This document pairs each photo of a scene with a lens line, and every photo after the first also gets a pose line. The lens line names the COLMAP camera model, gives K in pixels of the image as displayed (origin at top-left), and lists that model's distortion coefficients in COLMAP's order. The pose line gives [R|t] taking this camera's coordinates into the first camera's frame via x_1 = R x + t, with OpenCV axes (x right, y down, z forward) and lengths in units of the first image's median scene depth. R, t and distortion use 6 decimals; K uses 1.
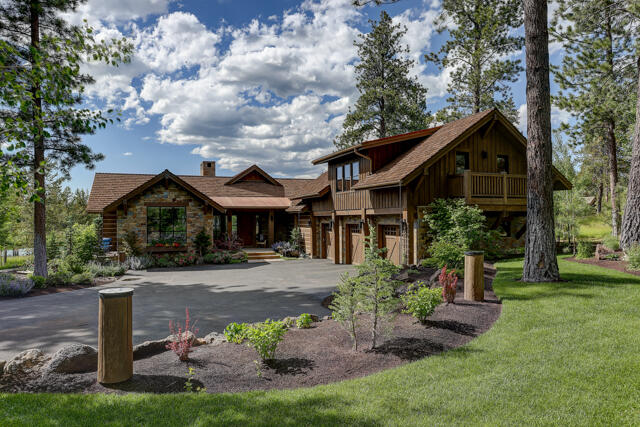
lens RADIAL K [[428.4, 0, 319.0], [0, 428.4, 215.3], [0, 0, 1]] dist [-0.000363, -0.000721]
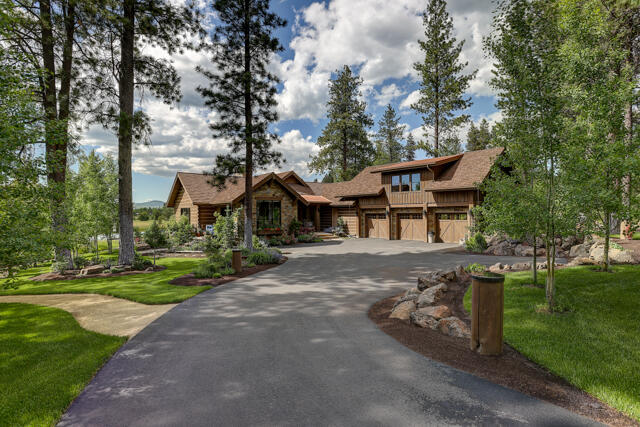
lens RADIAL K [[339.8, 0, 318.5], [0, 339.8, 213.0], [0, 0, 1]] dist [-0.026622, 0.000074]
pose [[0.942765, 0.002325, 0.333450, -0.568527], [-0.003111, 0.999993, 0.001825, 0.016752], [-0.333444, -0.002758, 0.942766, -0.040988]]
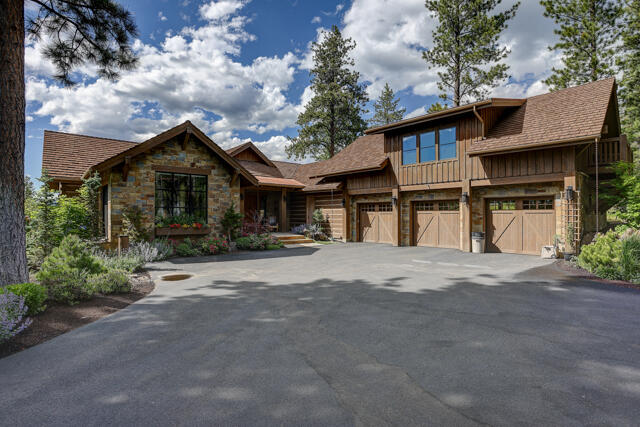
lens RADIAL K [[326.7, 0, 321.4], [0, 326.7, 208.4], [0, 0, 1]] dist [-0.002538, 0.000073]
pose [[0.933998, 0.018249, 0.356813, -0.336415], [-0.010327, 0.999656, -0.024096, 0.050853], [-0.357130, 0.018820, 0.933865, 0.404282]]
